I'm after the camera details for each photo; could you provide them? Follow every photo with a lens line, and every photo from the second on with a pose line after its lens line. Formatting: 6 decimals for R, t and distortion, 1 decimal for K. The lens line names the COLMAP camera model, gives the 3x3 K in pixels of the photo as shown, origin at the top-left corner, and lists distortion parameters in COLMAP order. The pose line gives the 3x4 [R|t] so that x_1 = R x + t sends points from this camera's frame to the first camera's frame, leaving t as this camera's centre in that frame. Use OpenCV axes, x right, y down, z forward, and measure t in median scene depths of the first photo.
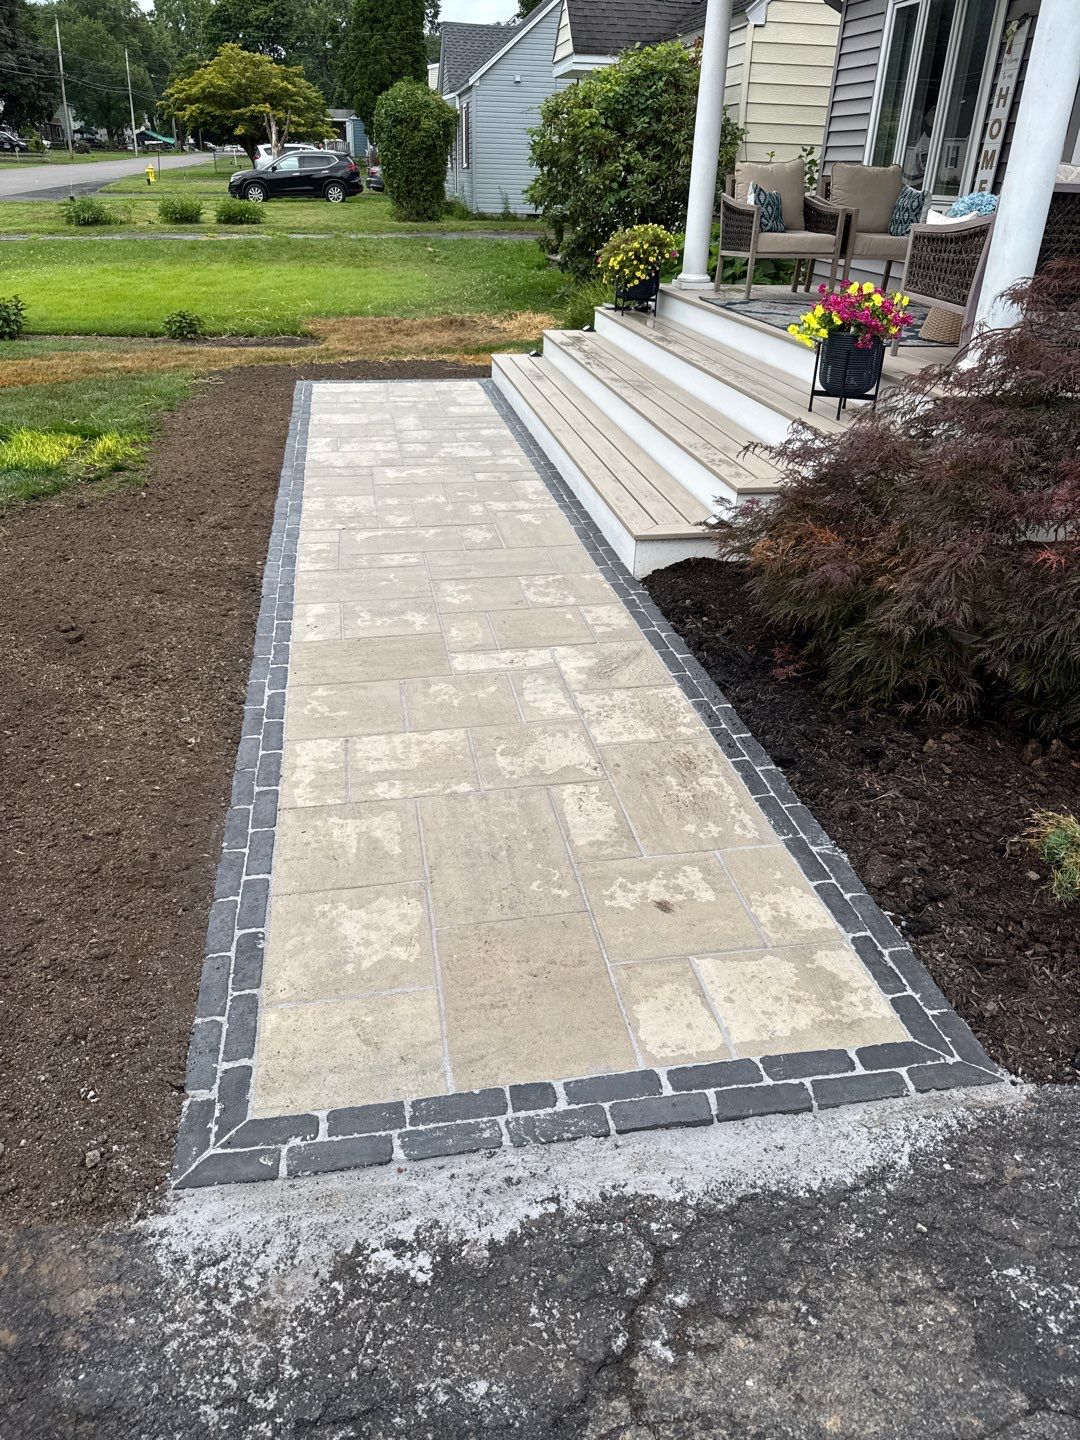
lens RADIAL K [[1023.3, 0, 532.8], [0, 1023.3, 714.3], [0, 0, 1]] dist [0.063031, -0.060137]
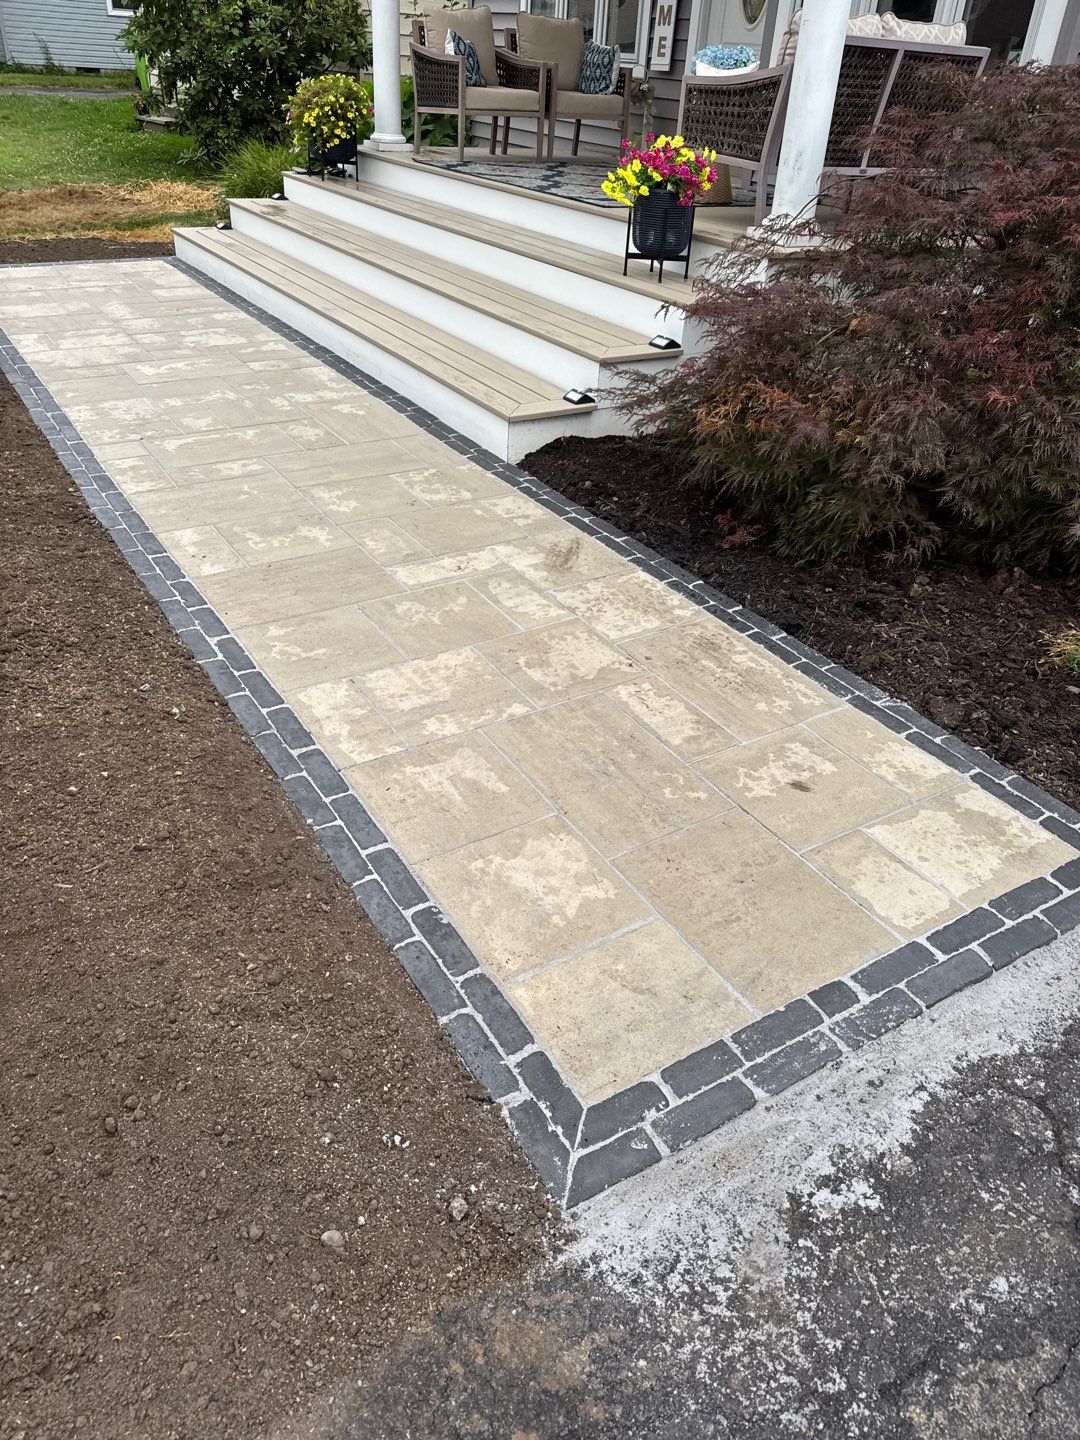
lens RADIAL K [[1025.0, 0, 546.3], [0, 1025.0, 722.5], [0, 0, 1]] dist [0.061271, -0.064975]
pose [[0.922632, -0.181348, 0.340388, -0.347002], [0.145065, 0.980924, 0.129401, -0.028367], [-0.357361, -0.070011, 0.931339, 0.144300]]
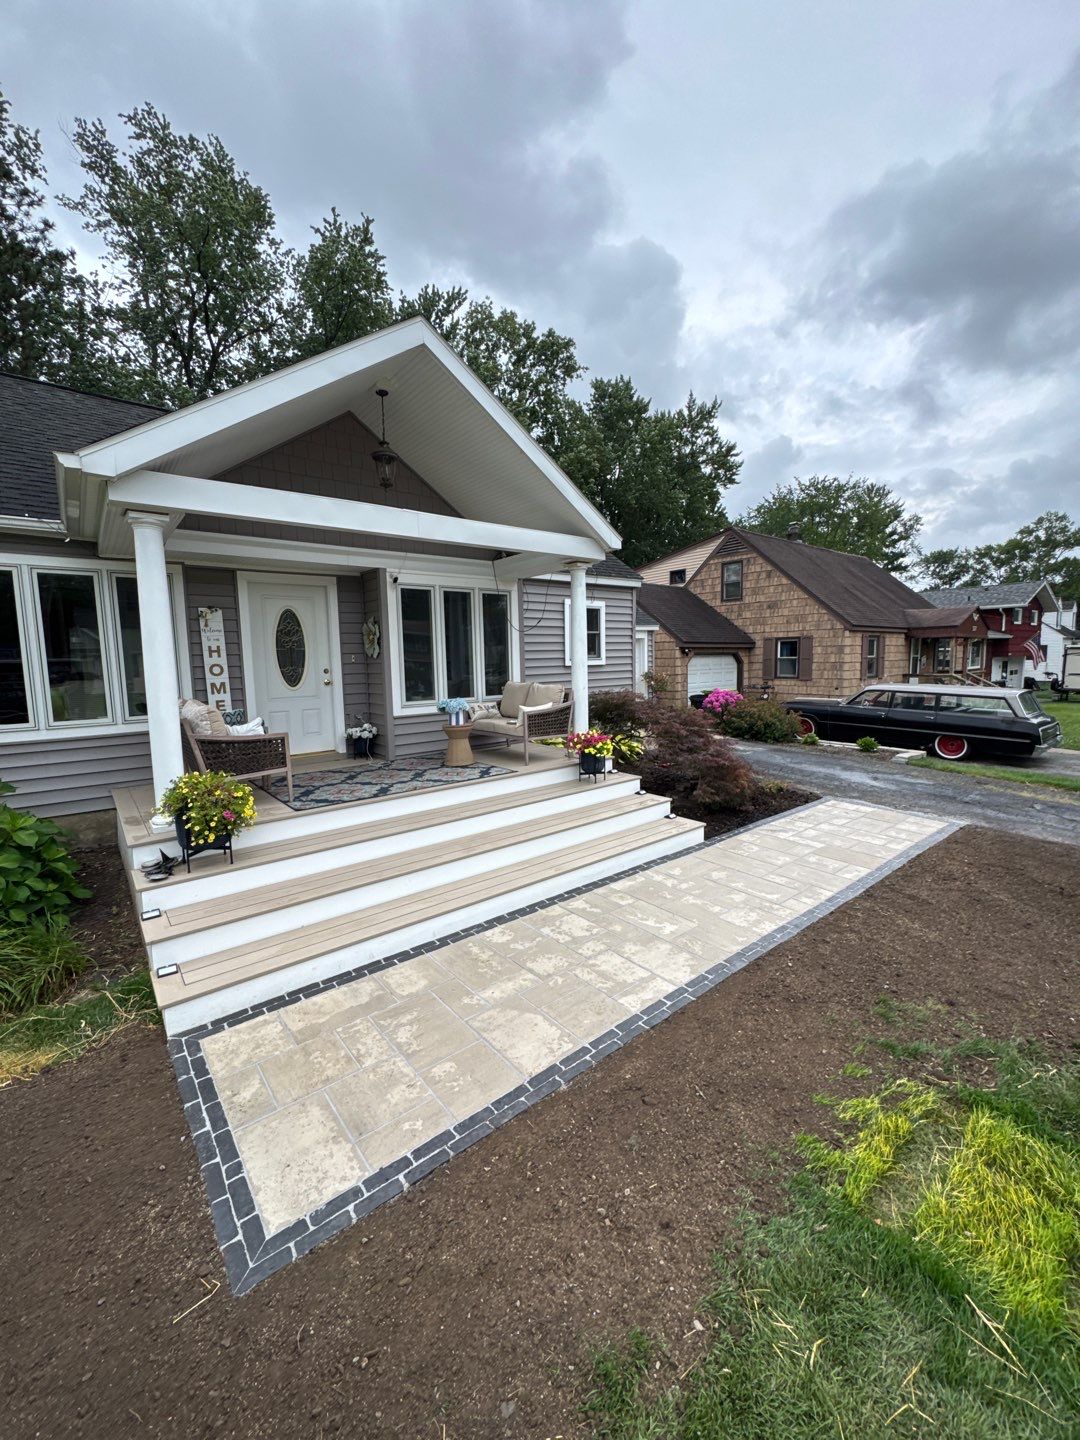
lens RADIAL K [[565.1, 0, 540.0], [0, 565.1, 720.0], [0, 0, 1]] dist [0.000278, 0.000015]
pose [[-0.488048, -0.128094, 0.863366, -1.234551], [0.408494, 0.840628, 0.355637, -1.504992], [-0.771324, 0.526248, -0.357941, 2.427342]]
